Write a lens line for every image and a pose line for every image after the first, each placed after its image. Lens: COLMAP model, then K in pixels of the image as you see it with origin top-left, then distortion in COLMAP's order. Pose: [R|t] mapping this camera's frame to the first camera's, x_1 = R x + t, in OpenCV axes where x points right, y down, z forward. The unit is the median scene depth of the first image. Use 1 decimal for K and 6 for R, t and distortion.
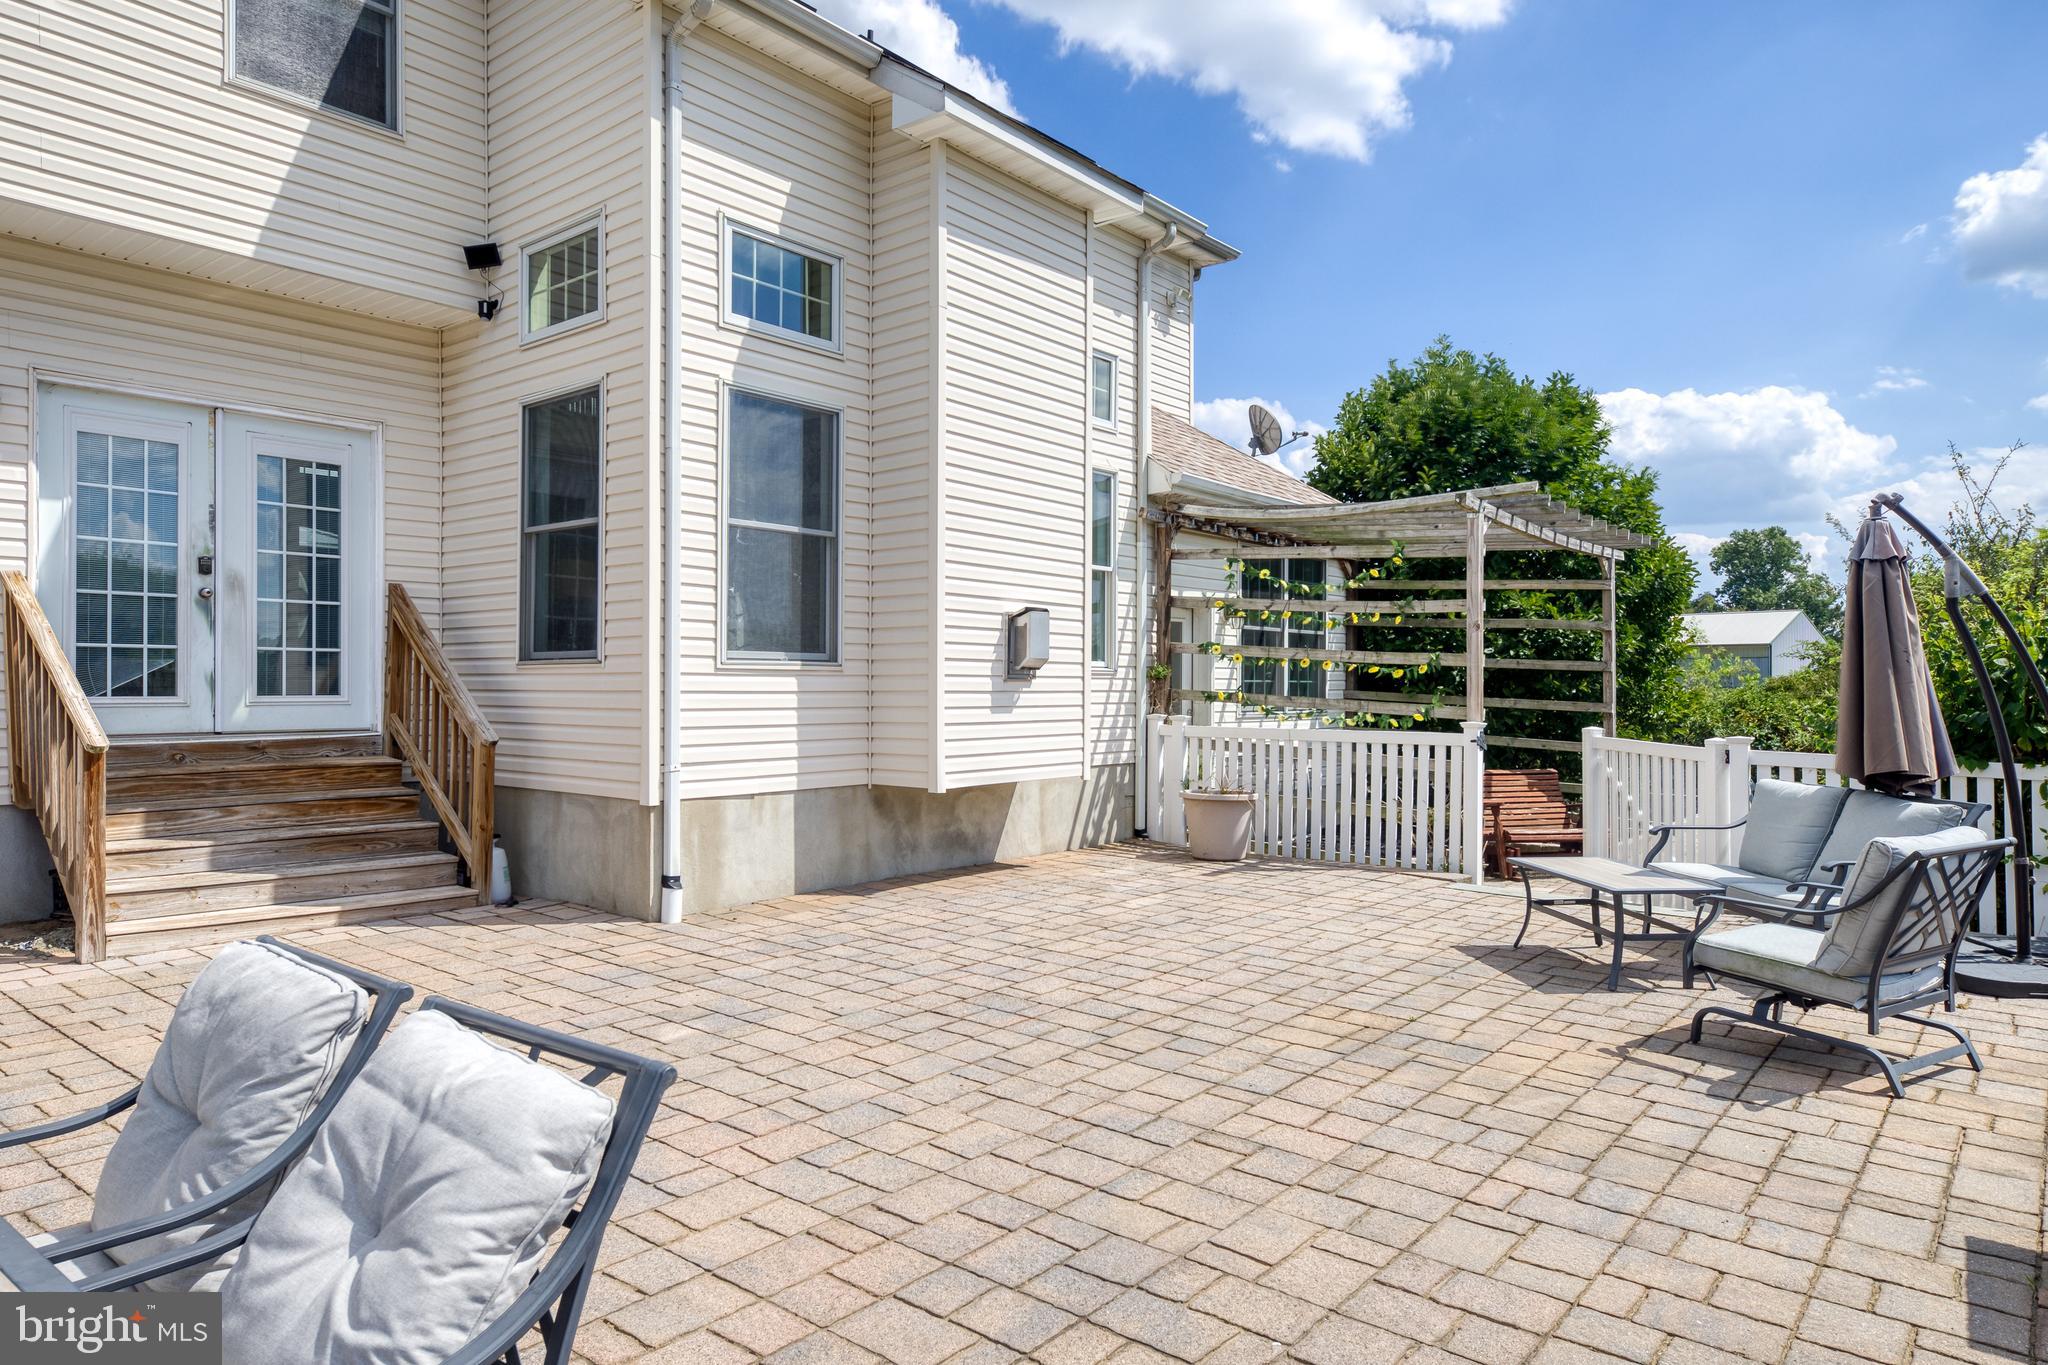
lens RADIAL K [[1271.4, 0, 1009.5], [0, 1271.4, 680.0], [0, 0, 1]] dist [0.004142, 0.022897]
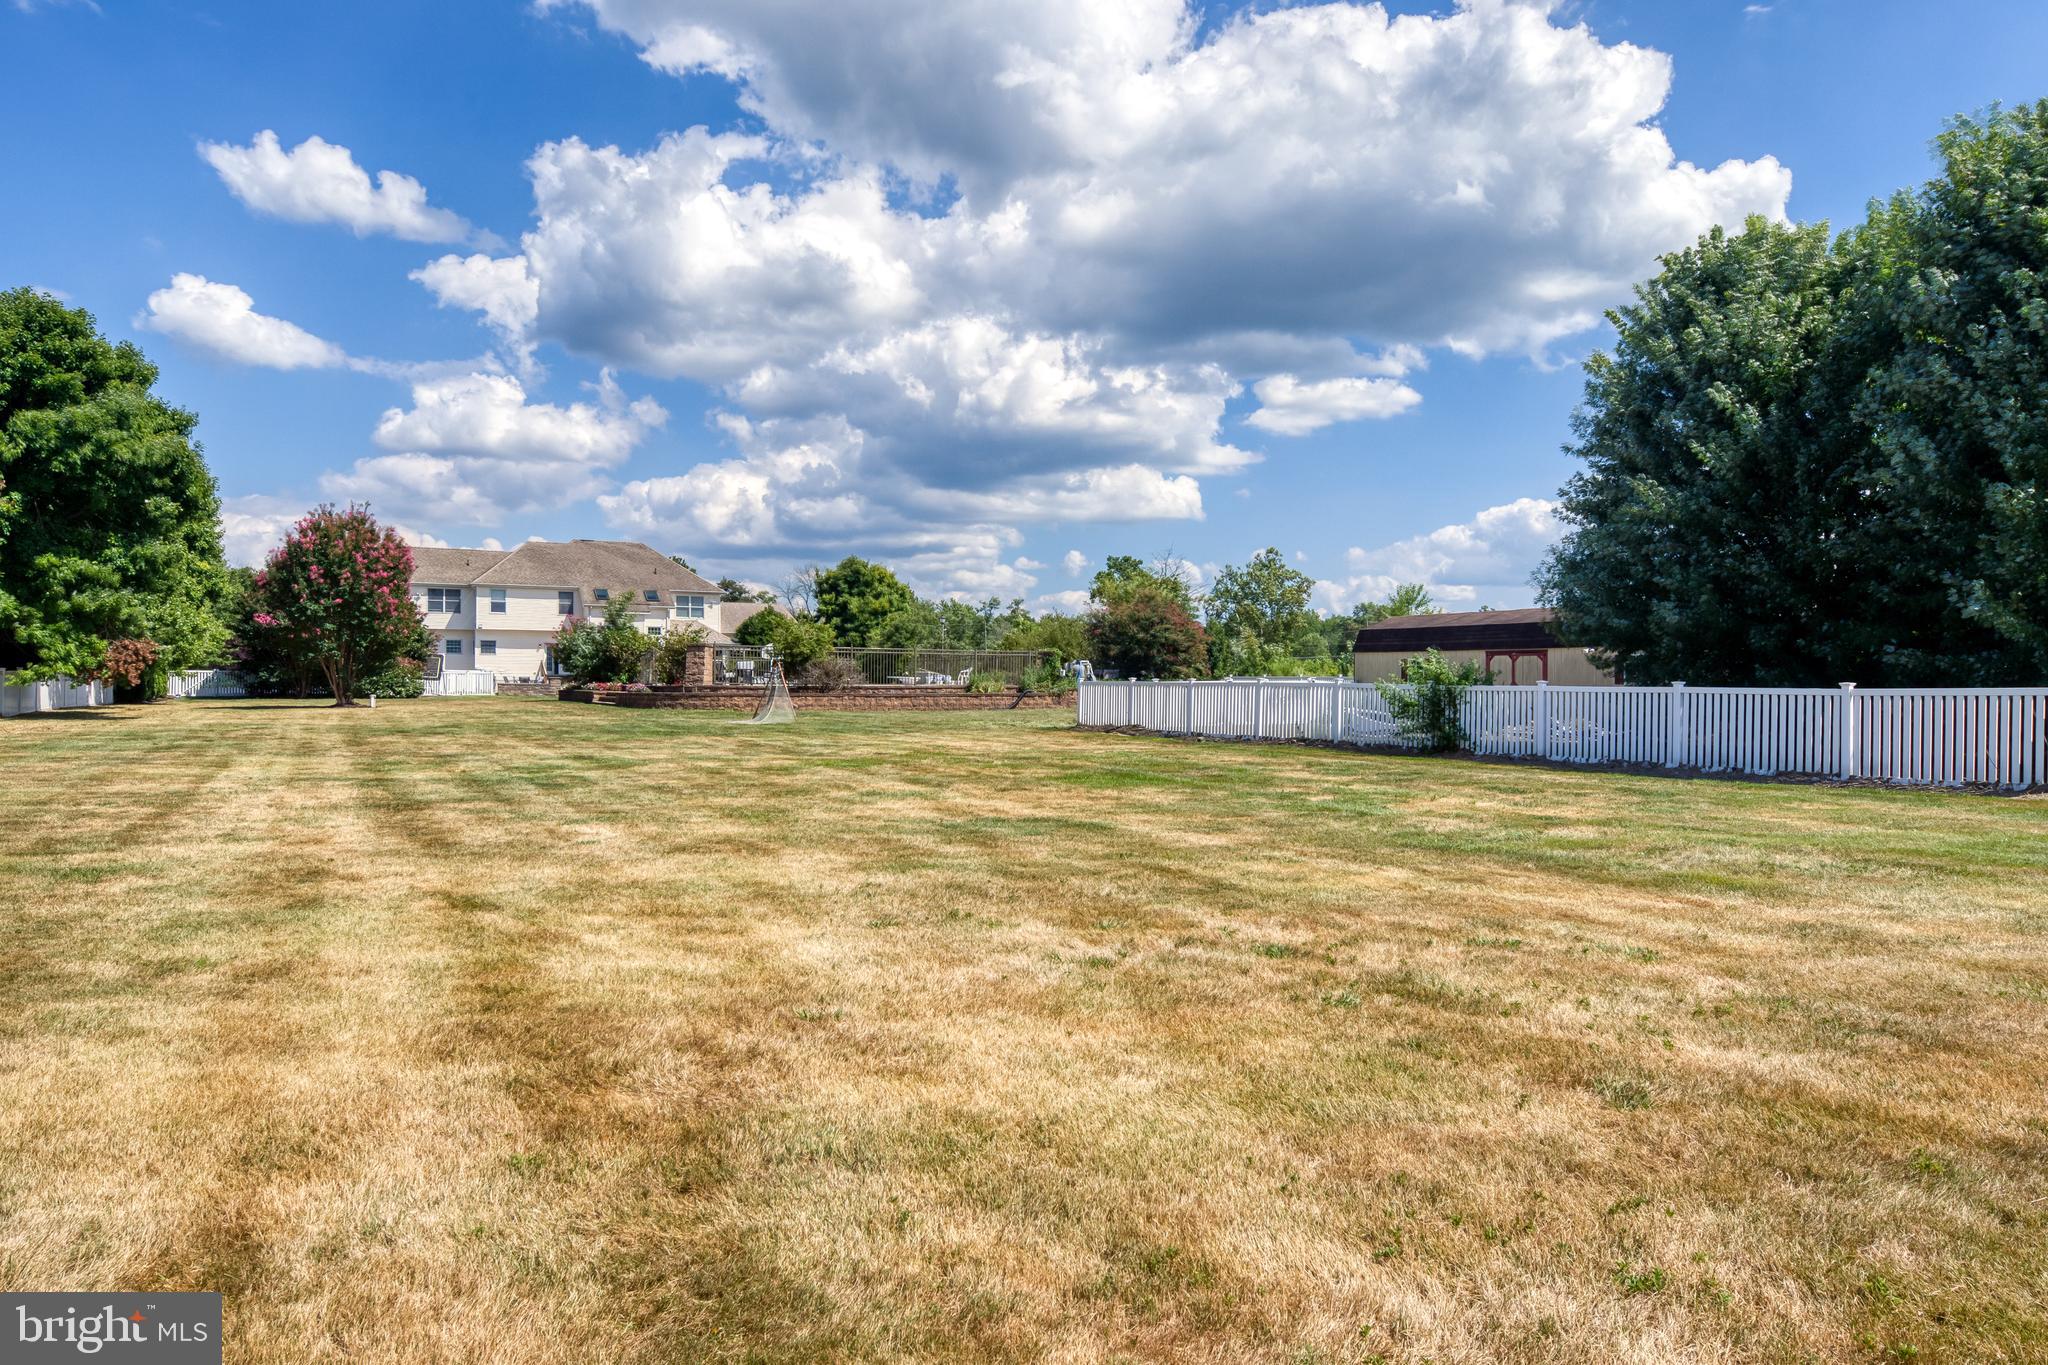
lens RADIAL K [[1271.4, 0, 1009.5], [0, 1271.4, 680.0], [0, 0, 1]] dist [0.004142, 0.022897]
pose [[0.924249, -0.001534, -0.381787, 6.688600], [0.002072, 0.999997, 0.000998, 0.084088], [0.381785, -0.001714, 0.924250, -7.134395]]
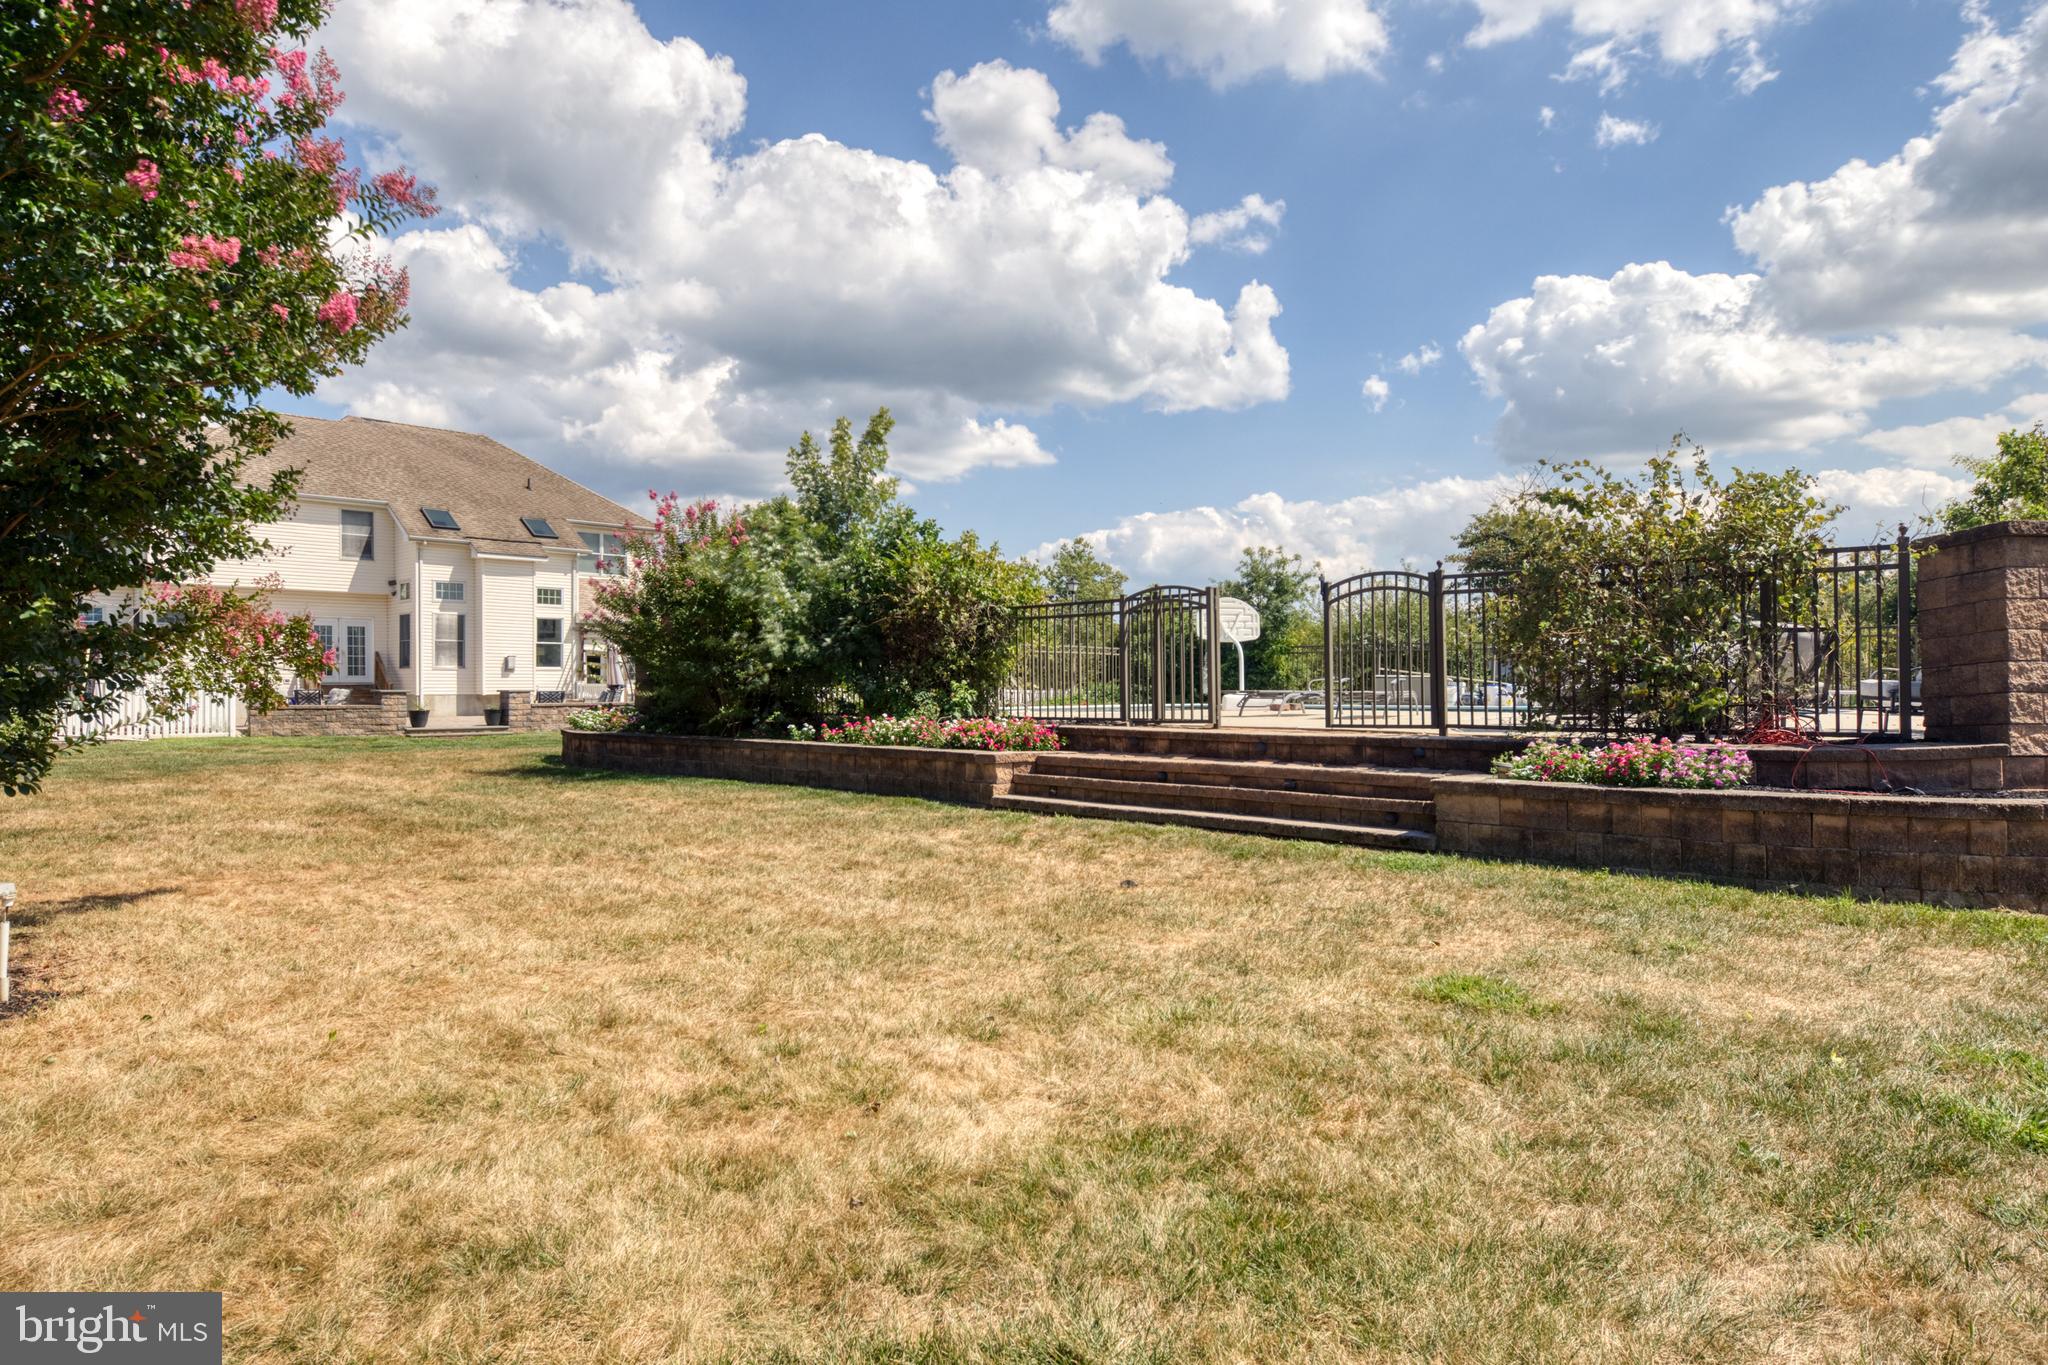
lens RADIAL K [[1226.7, 0, 1024.0], [0, 1226.7, 682.5], [0, 0, 1]] dist [0.007778, 0.003066]
pose [[0.996402, -0.006117, -0.084536, 2.444793], [0.006147, 0.999981, 0.000099, 0.056007], [0.084534, -0.000618, 0.996420, -3.553700]]
